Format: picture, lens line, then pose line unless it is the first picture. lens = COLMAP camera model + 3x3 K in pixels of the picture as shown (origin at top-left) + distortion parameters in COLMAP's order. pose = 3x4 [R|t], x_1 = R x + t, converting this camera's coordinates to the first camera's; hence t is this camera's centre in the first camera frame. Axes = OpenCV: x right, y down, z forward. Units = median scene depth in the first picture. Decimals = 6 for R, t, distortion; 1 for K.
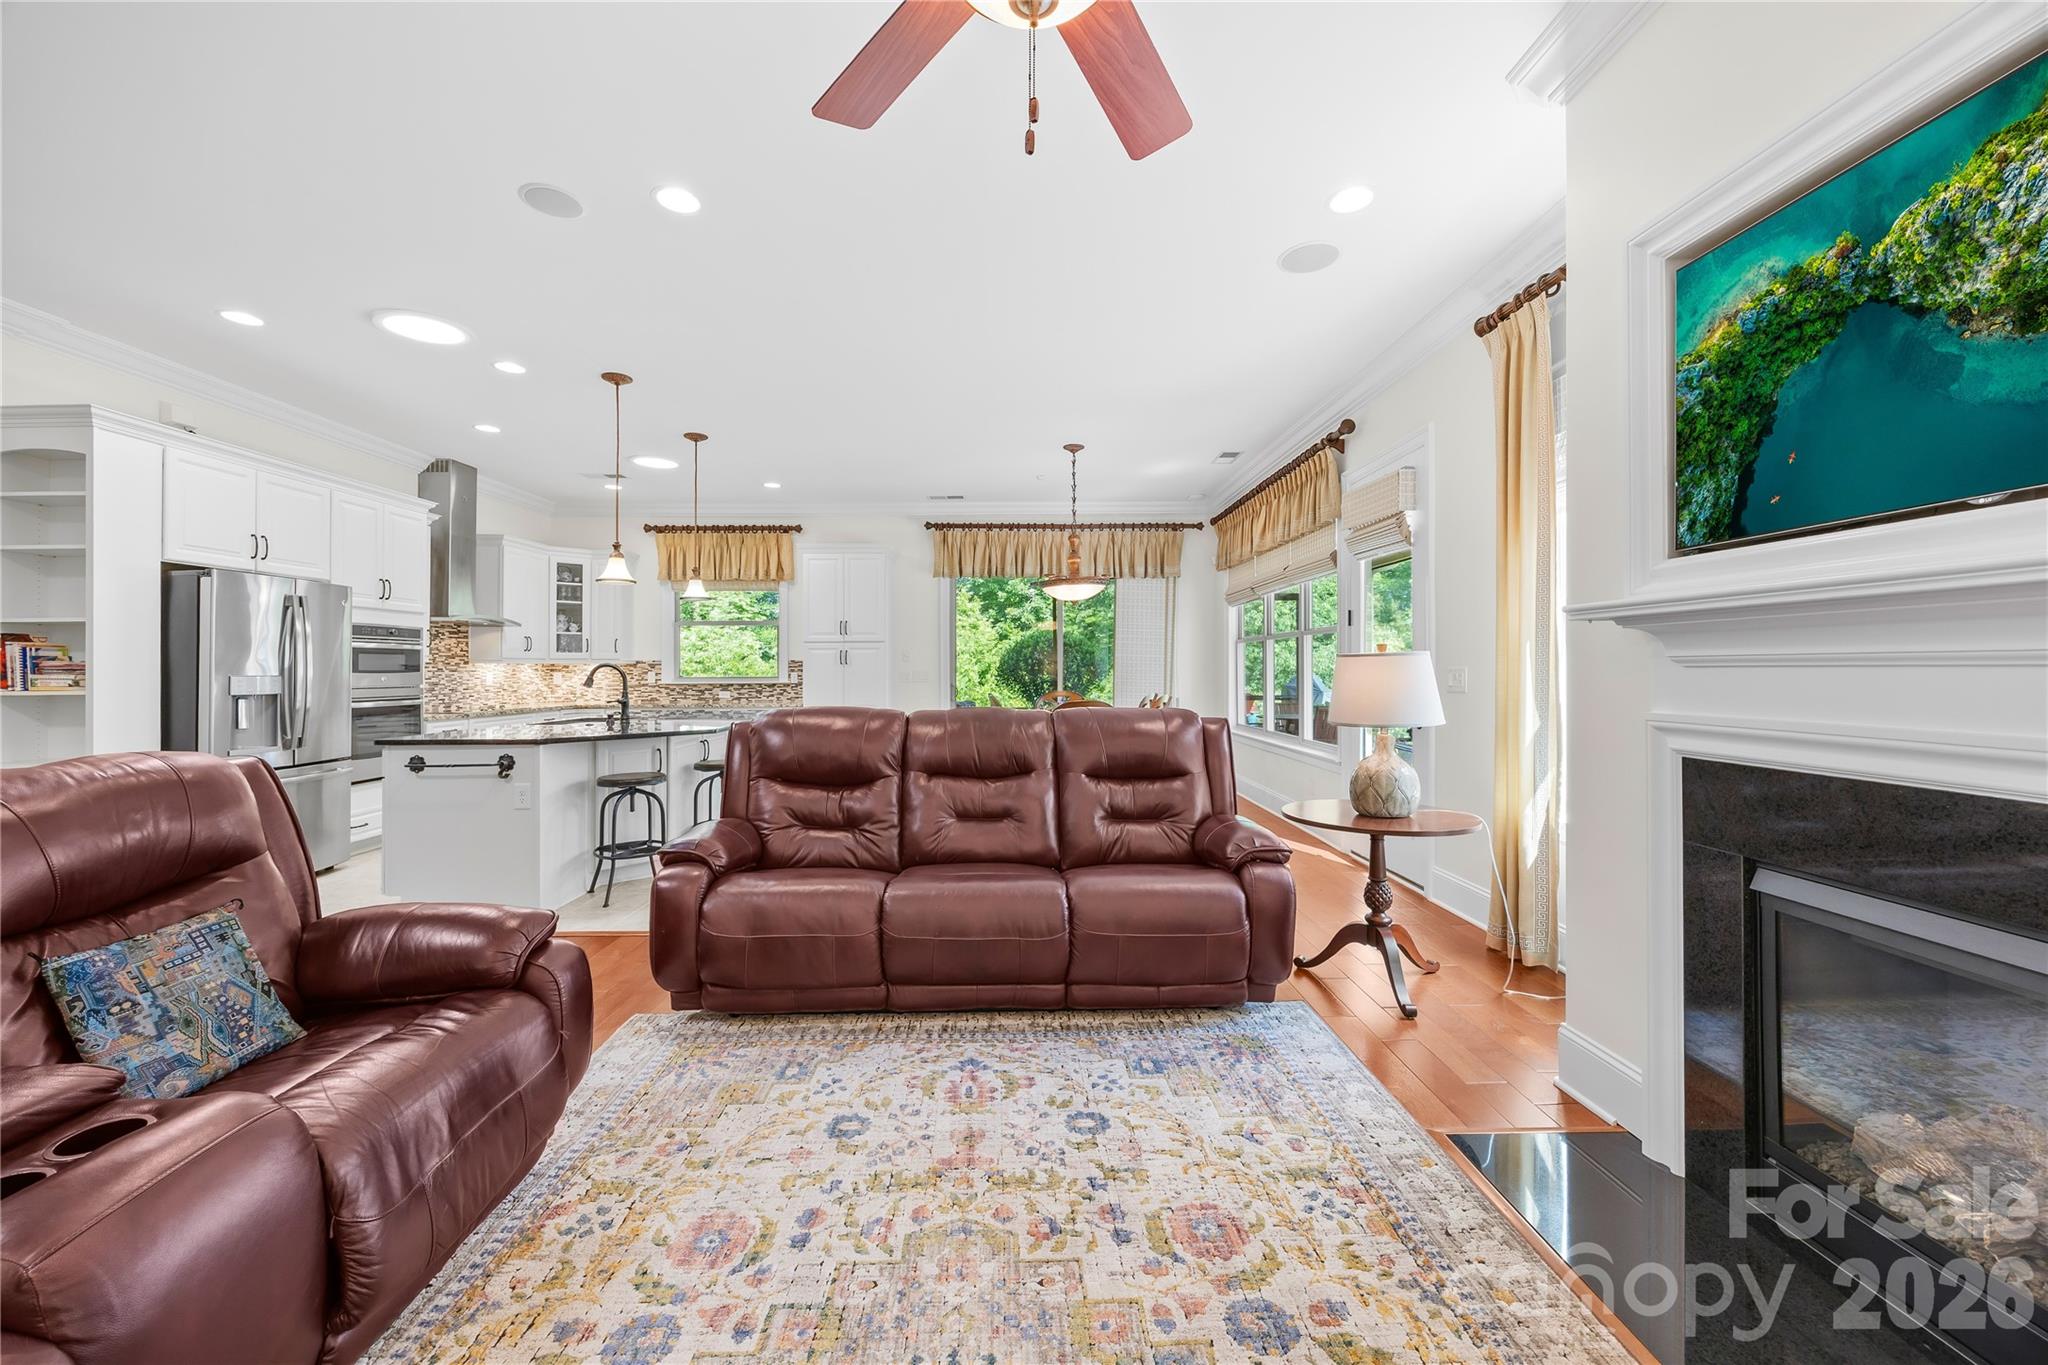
lens RADIAL K [[781.3, 0, 1018.4], [0, 781.3, 663.6], [0, 0, 1]] dist [-0.003362, 0.000276]
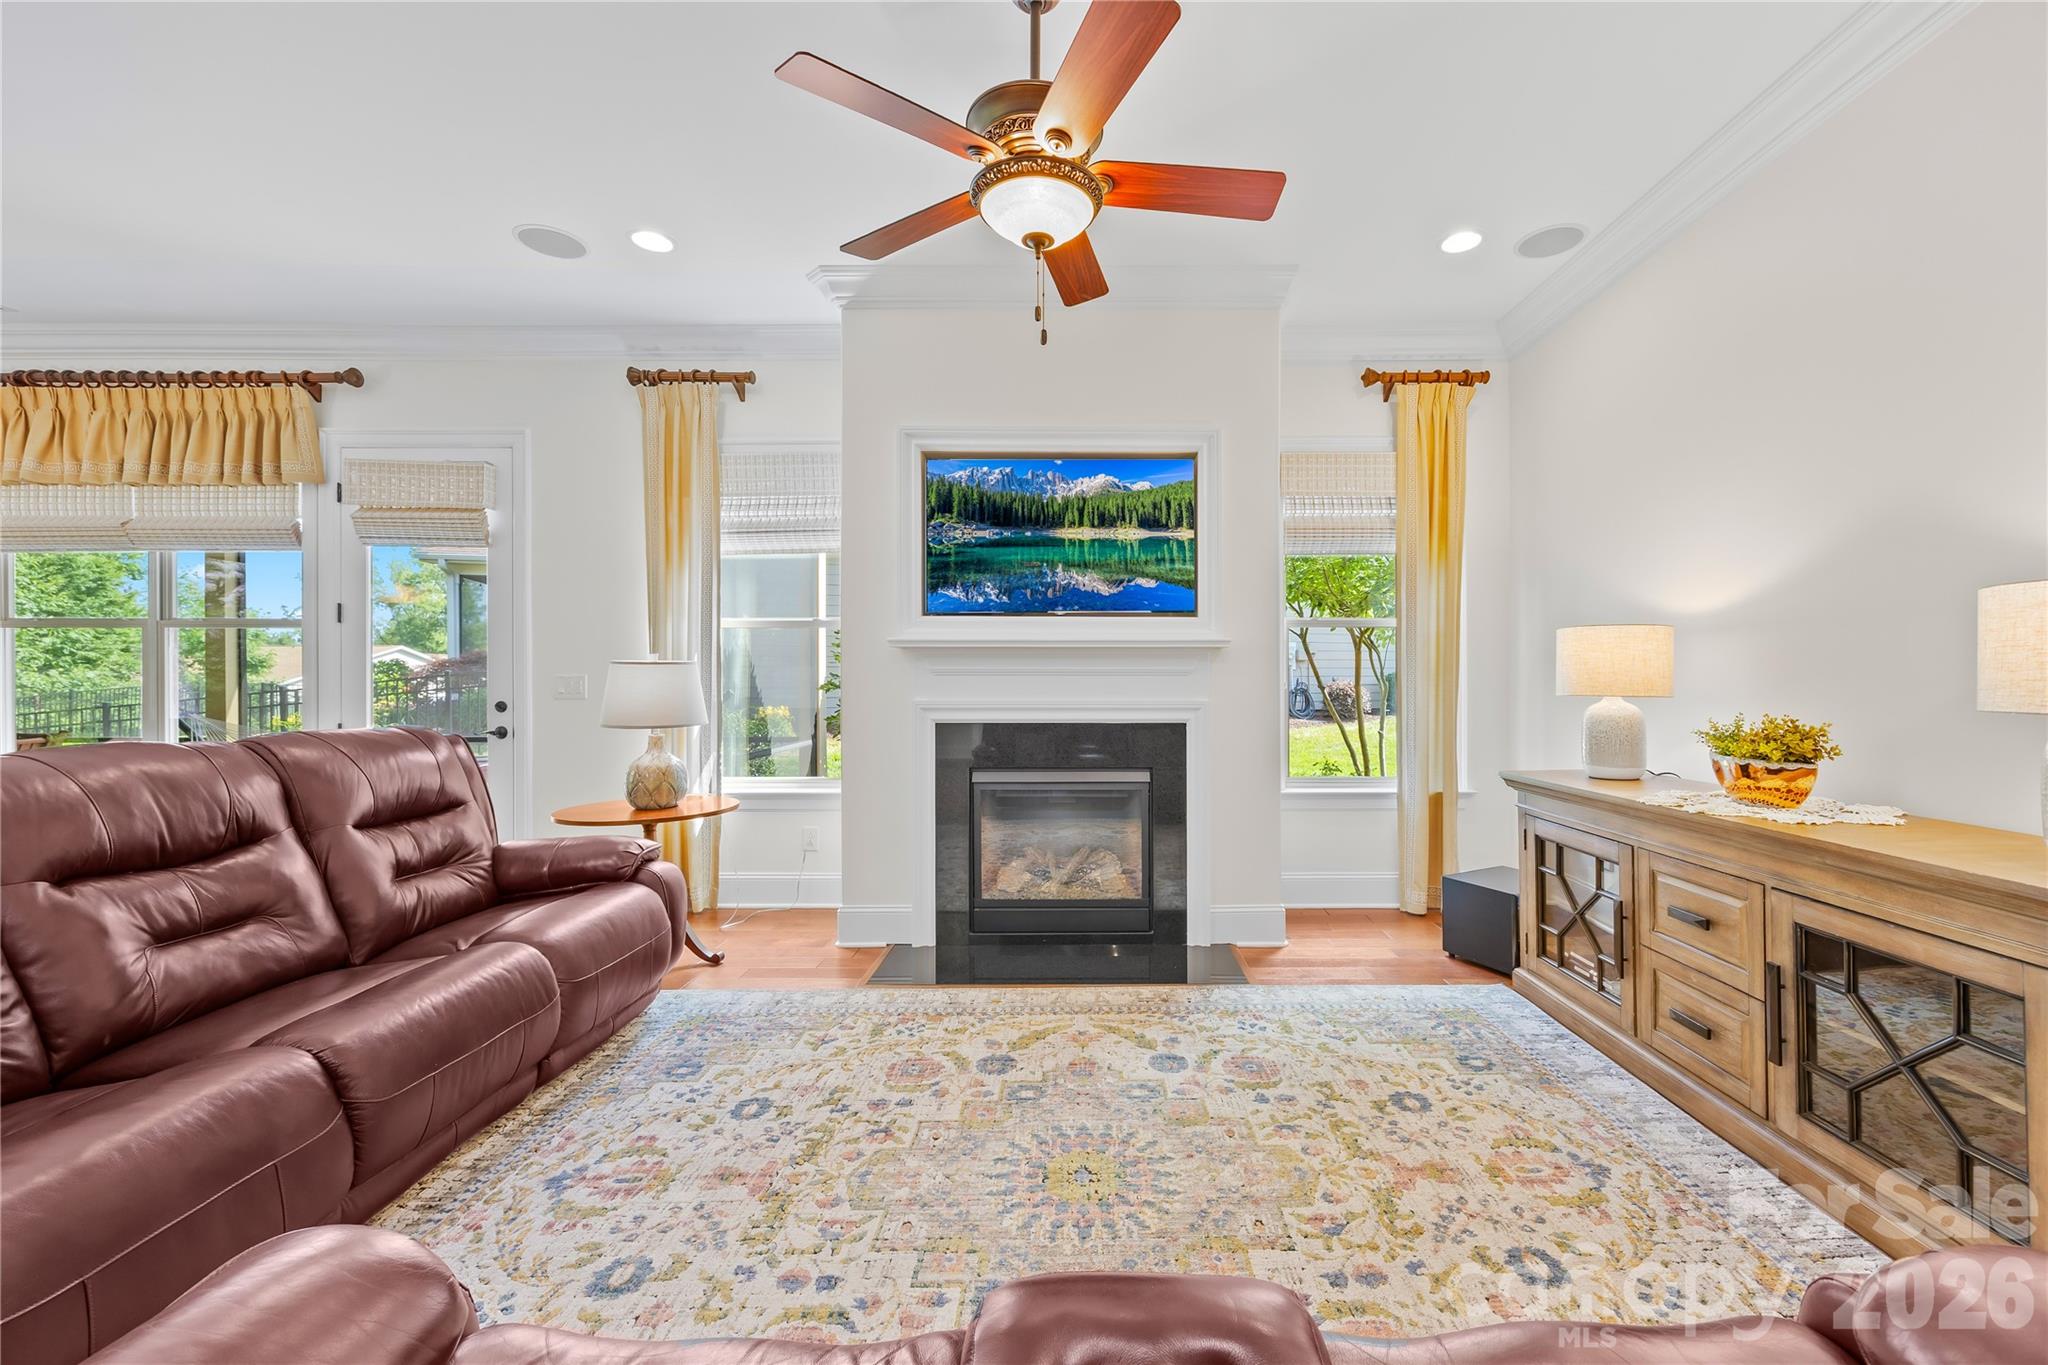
lens RADIAL K [[812.0, 0, 1086.7], [0, 812.0, 678.6], [0, 0, 1]] dist [-0.003154, -0.000137]
pose [[0.017394, 0.001679, 0.999847, -0.387557], [-0.007634, 0.999970, -0.001547, 0.004714], [-0.999820, -0.007606, 0.017406, 0.210596]]
